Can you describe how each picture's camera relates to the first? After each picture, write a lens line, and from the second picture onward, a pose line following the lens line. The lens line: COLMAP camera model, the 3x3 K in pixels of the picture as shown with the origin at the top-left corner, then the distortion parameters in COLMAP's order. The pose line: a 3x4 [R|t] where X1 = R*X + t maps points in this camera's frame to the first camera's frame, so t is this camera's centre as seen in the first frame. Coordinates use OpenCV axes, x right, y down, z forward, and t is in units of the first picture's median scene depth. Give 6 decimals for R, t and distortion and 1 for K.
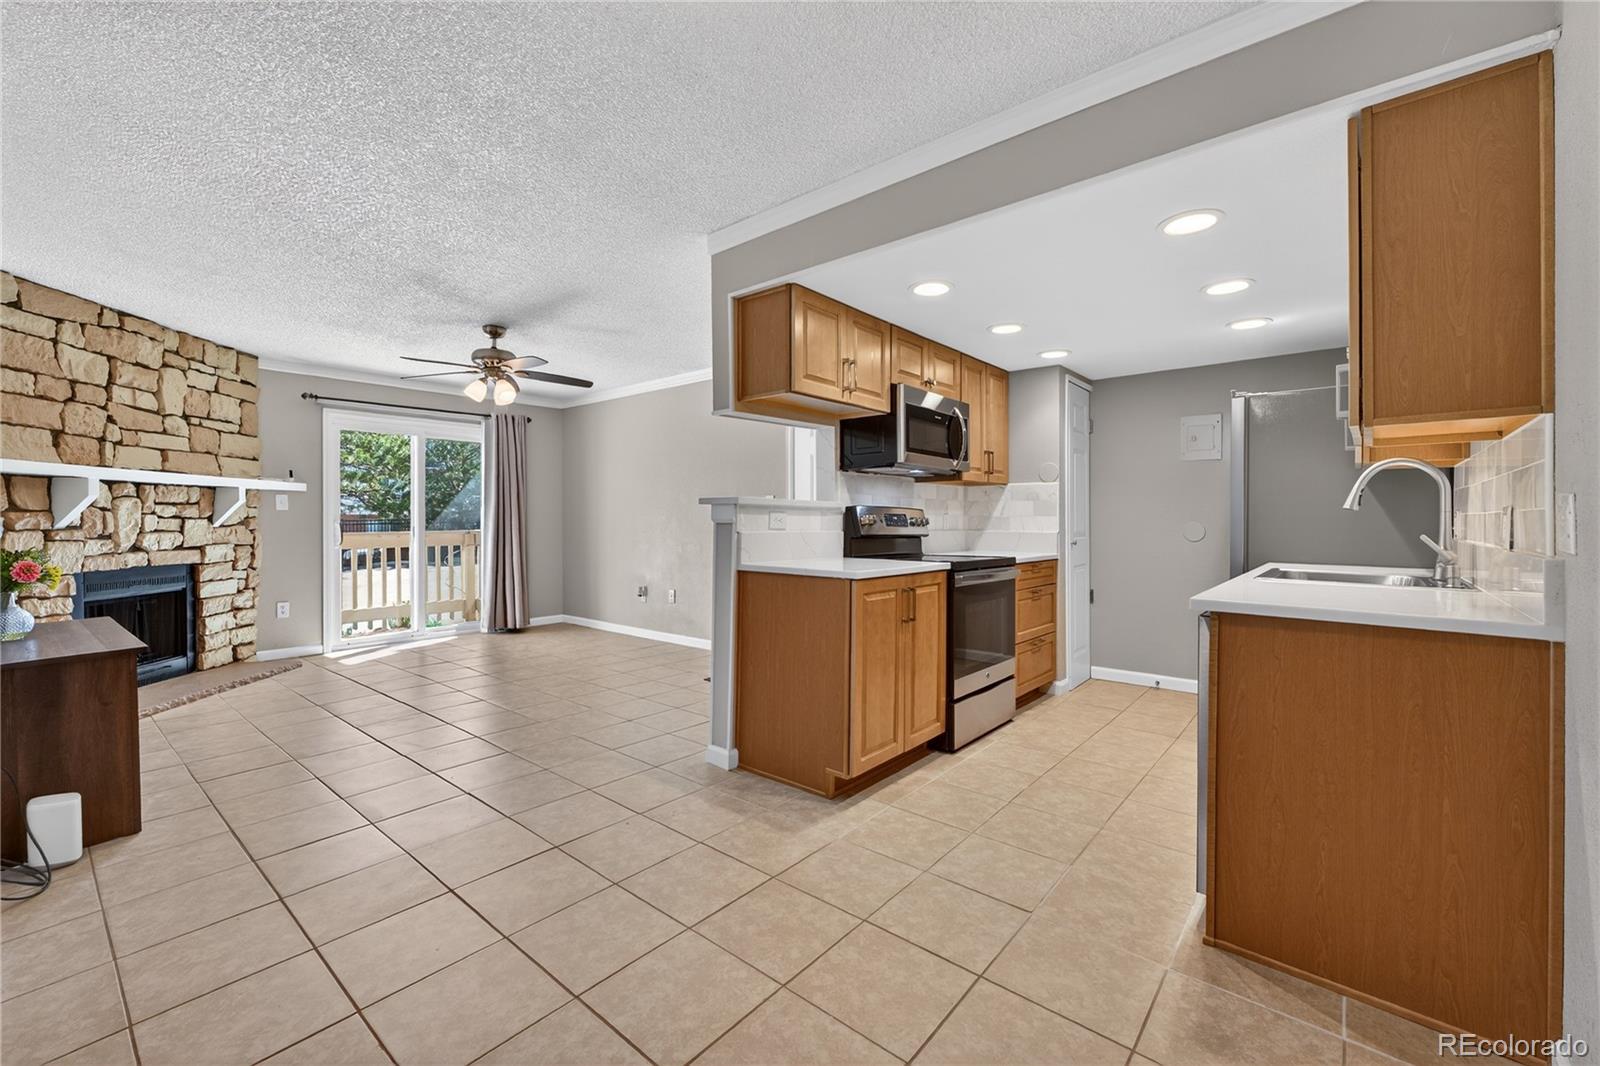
lens RADIAL K [[658.6, 0, 796.7], [0, 658.6, 519.0], [0, 0, 1]] dist [0.002514, -0.000161]
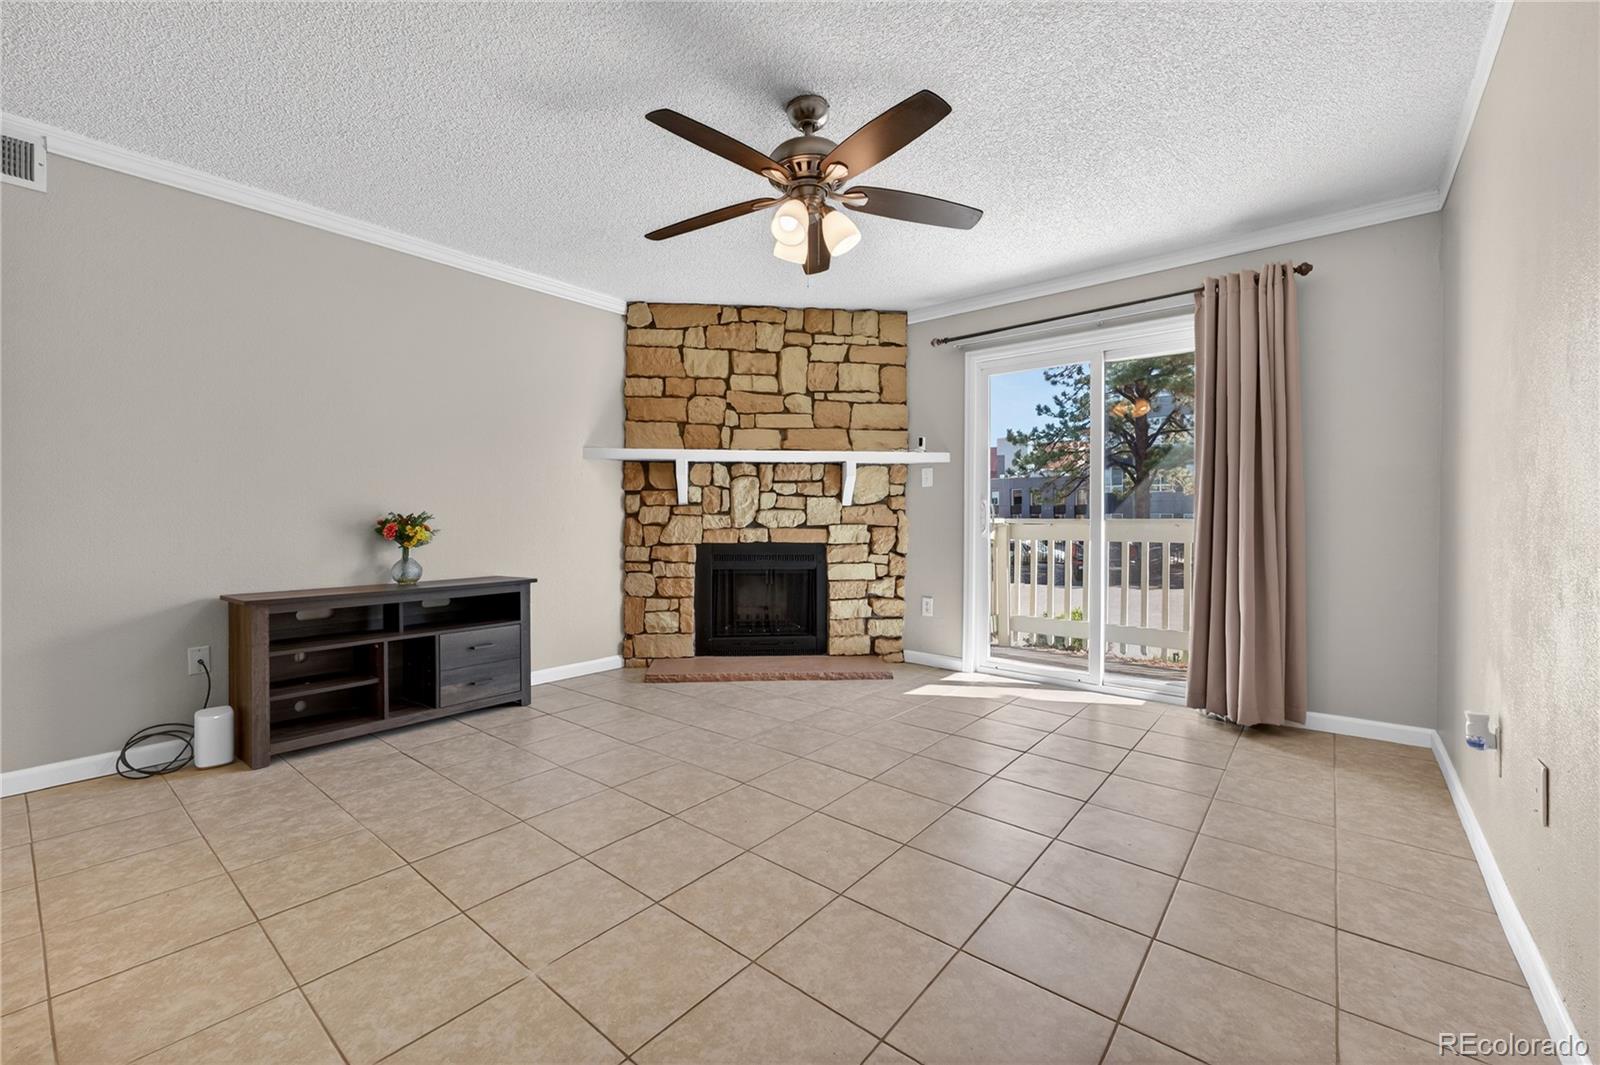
lens RADIAL K [[658.6, 0, 805.8], [0, 658.6, 516.7], [0, 0, 1]] dist [0.002514, -0.000161]
pose [[0.016880, 0.004888, -0.999846, 0.057612], [-0.001943, 0.999986, 0.004856, 0.024504], [0.999856, 0.001860, 0.016890, 0.981926]]
